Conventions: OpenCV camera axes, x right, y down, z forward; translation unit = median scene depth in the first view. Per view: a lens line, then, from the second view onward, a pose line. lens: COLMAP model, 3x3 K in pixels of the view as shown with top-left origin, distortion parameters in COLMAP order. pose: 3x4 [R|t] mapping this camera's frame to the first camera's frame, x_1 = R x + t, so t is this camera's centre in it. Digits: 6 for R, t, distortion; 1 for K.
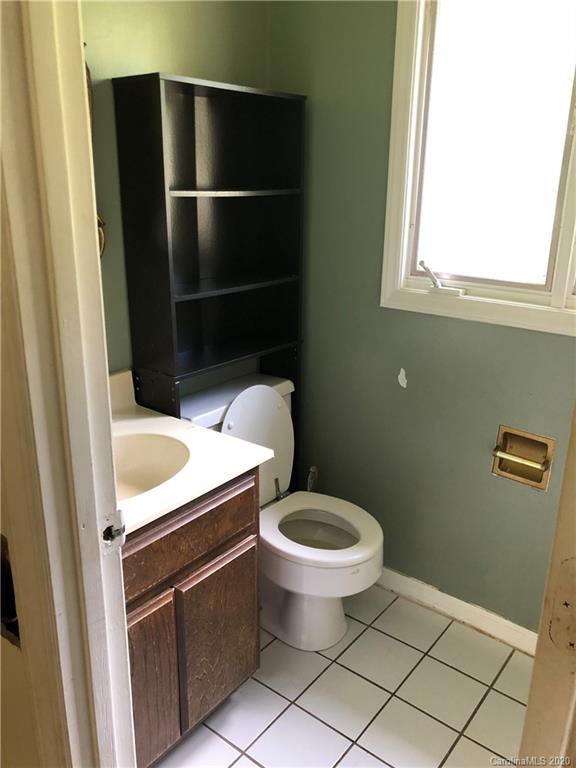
lens RADIAL K [[629.2, 0, 288.0], [0, 629.2, 383.4], [0, 0, 1]] dist [-0.001482, 0.020003]
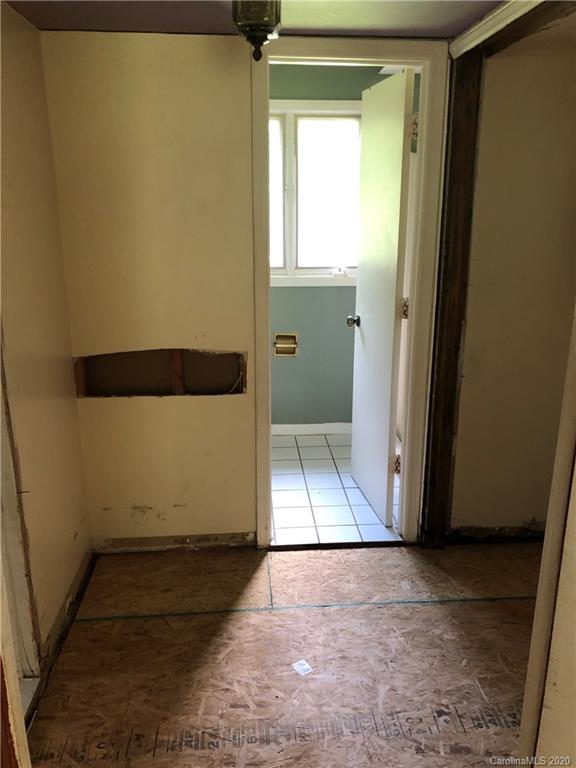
lens RADIAL K [[629.2, 0, 288.4], [0, 629.2, 383.7], [0, 0, 1]] dist [-0.001482, 0.020003]
pose [[0.738577, -0.199184, 0.644073, -1.110809], [0.211738, 0.975551, 0.058890, 0.125869], [-0.640056, 0.092879, 0.762694, -0.712930]]
